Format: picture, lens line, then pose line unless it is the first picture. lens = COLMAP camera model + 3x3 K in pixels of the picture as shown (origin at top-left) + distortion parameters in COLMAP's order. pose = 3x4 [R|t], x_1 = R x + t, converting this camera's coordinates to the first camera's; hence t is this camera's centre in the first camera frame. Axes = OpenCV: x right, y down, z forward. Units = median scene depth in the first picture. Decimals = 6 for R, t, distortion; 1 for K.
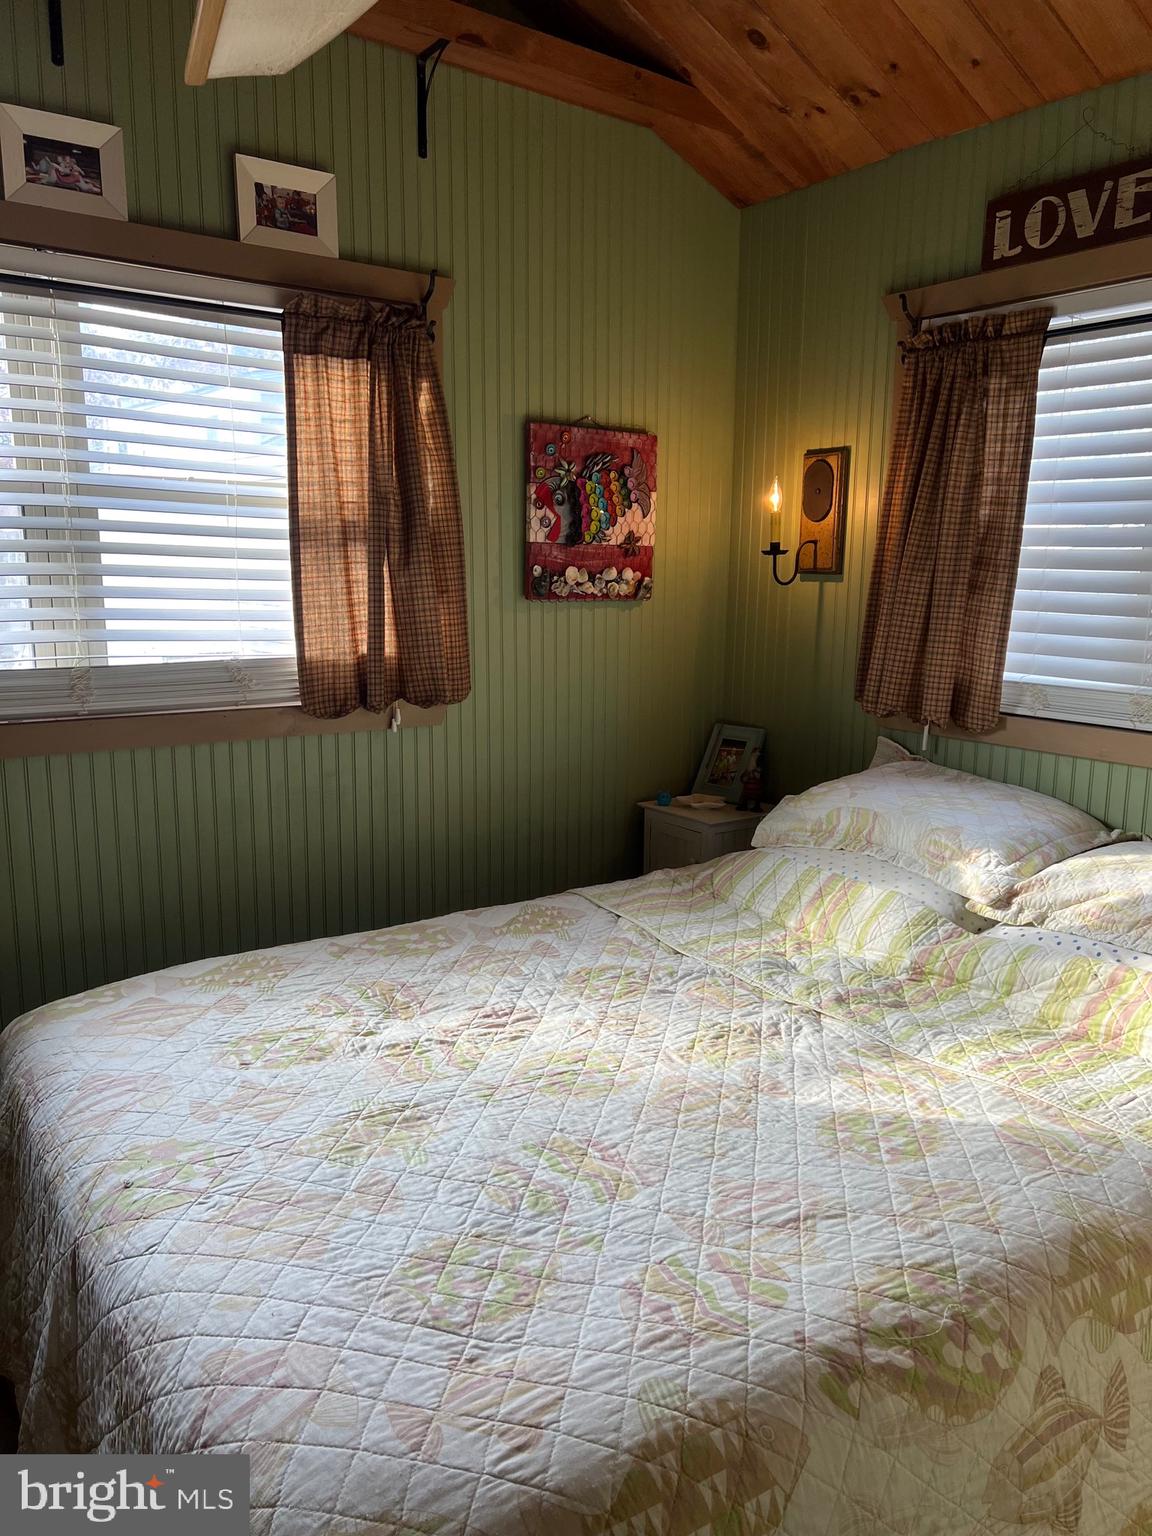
lens RADIAL K [[1151.7, 0, 586.1], [0, 1151.7, 781.9], [0, 0, 1]] dist [0.025821, -0.012400]
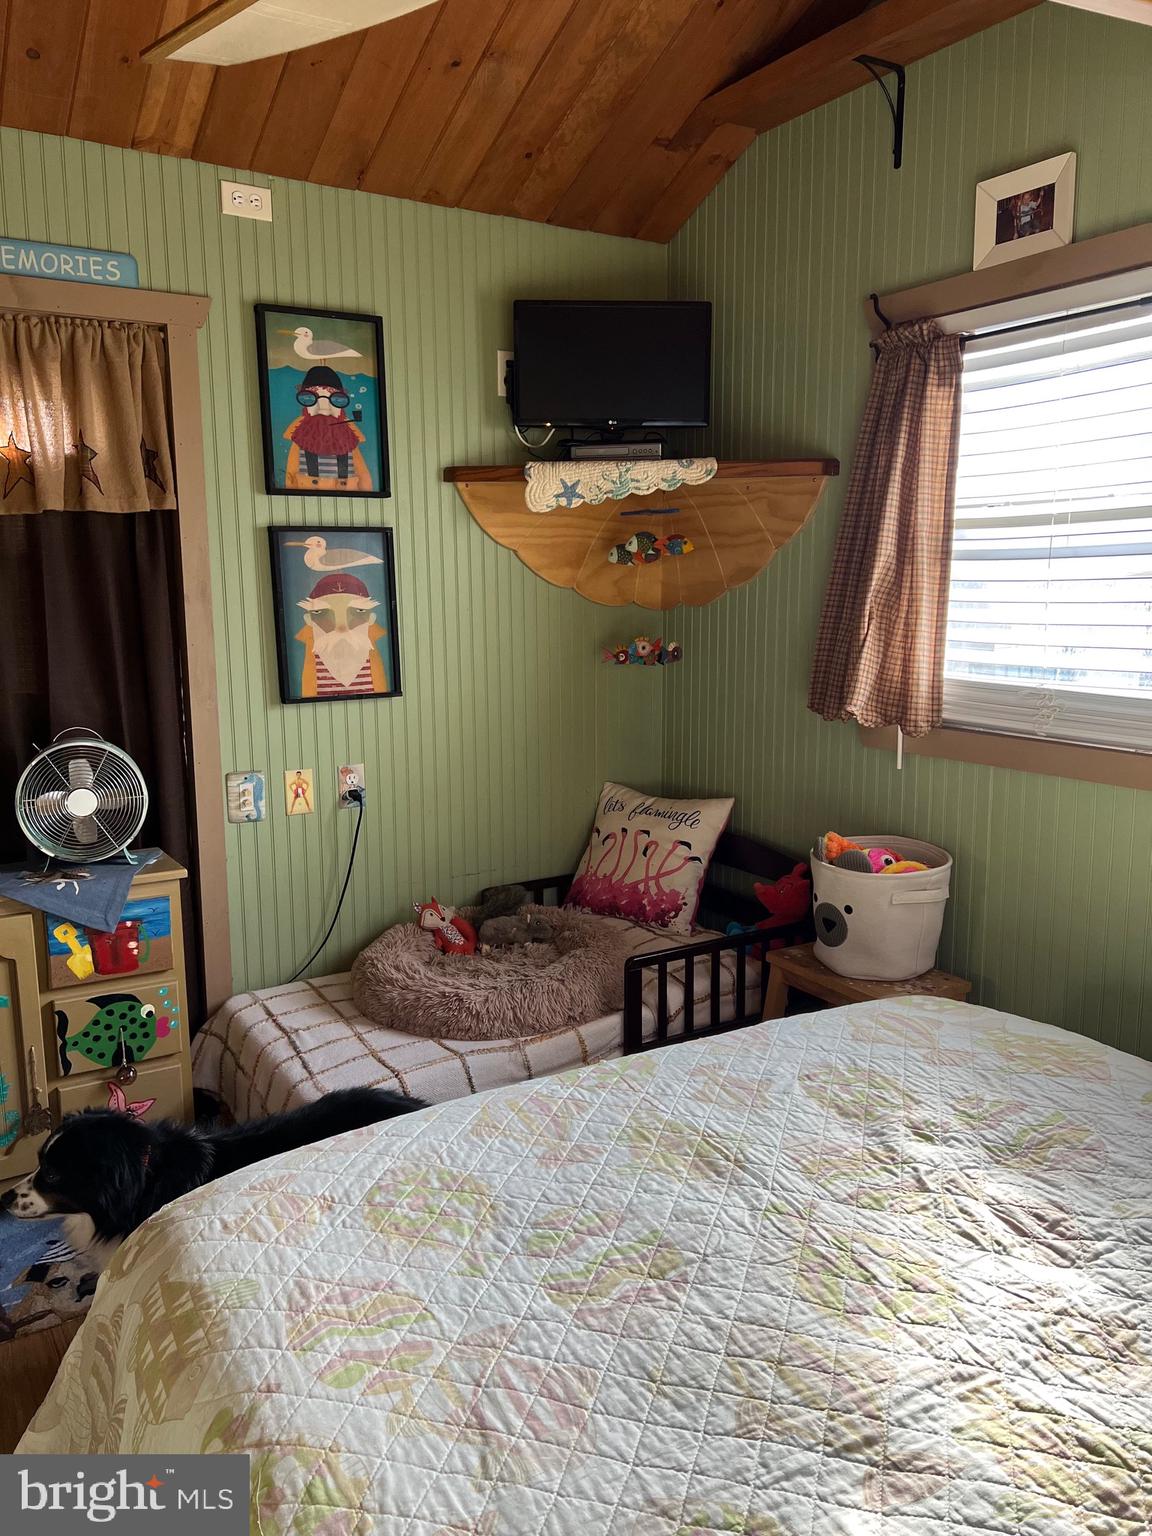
lens RADIAL K [[1151.7, 0, 586.8], [0, 1151.7, 757.1], [0, 0, 1]] dist [0.025821, -0.012400]
pose [[-0.066426, 0.150916, -0.986312, 0.687181], [-0.181752, 0.970128, 0.160680, -0.163351], [0.981098, 0.189938, -0.037013, 0.772243]]
